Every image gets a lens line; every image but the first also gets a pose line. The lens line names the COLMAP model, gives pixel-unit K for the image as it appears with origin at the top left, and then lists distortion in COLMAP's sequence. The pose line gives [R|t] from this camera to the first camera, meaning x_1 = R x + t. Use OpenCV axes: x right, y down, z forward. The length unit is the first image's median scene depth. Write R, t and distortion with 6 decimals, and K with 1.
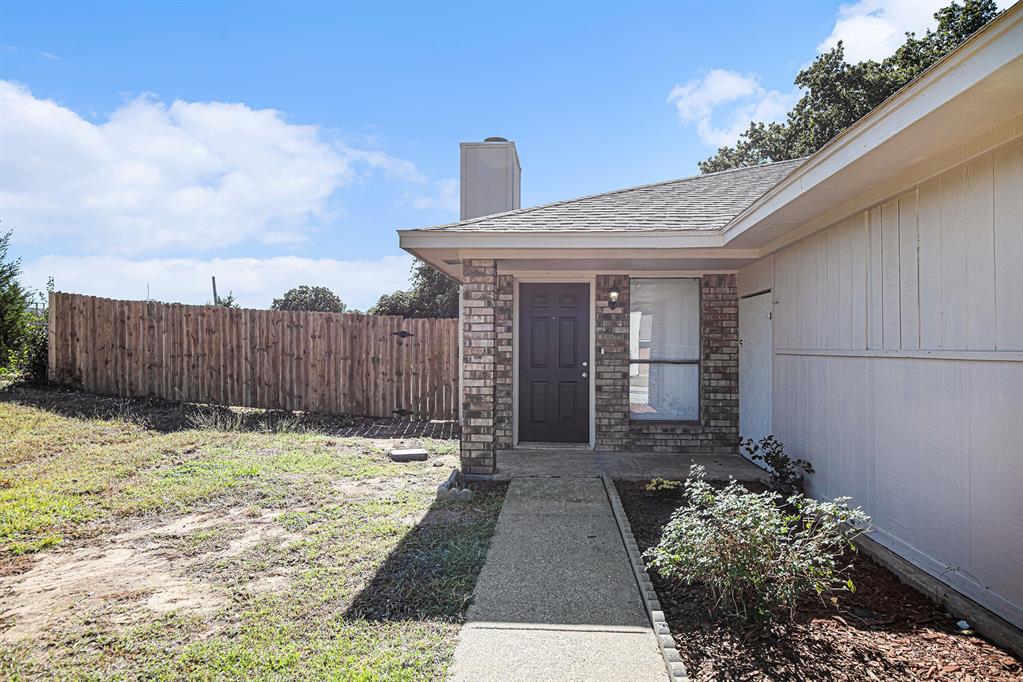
lens RADIAL K [[597.2, 0, 519.4], [0, 597.2, 340.4], [0, 0, 1]] dist [-0.005781, -0.001024]
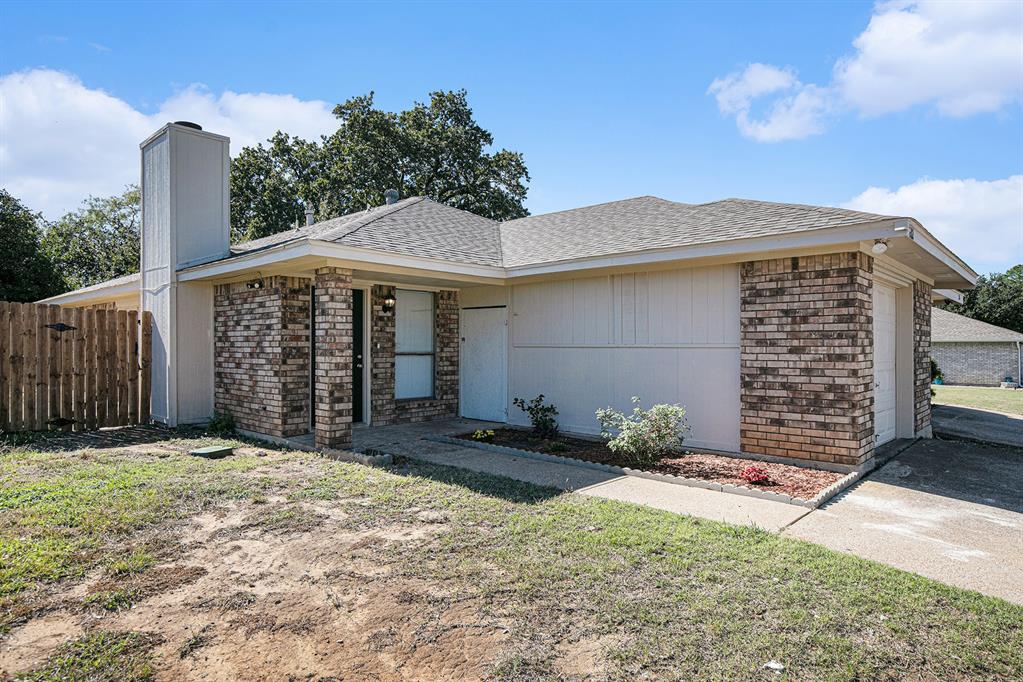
lens RADIAL K [[597.2, 0, 519.4], [0, 597.2, 340.4], [0, 0, 1]] dist [-0.005781, -0.001024]
pose [[0.626938, 0.002389, 0.779065, -0.628882], [-0.007811, 0.999964, 0.003219, 0.000141], [-0.779030, -0.008103, 0.626934, -0.009740]]
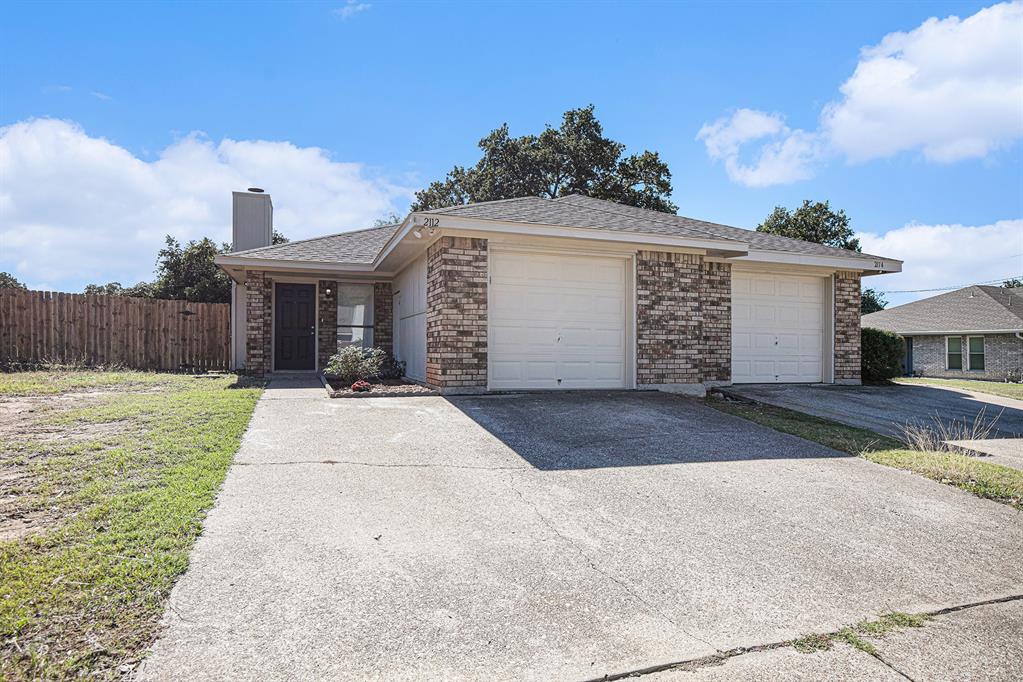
lens RADIAL K [[589.3, 0, 505.6], [0, 589.3, 344.3], [0, 0, 1]] dist [-0.000003, 0.000240]
pose [[0.921300, 0.001691, 0.388849, -0.051701], [-0.004540, 0.999969, 0.006407, 0.077782], [-0.388826, -0.007668, 0.921279, -0.935443]]
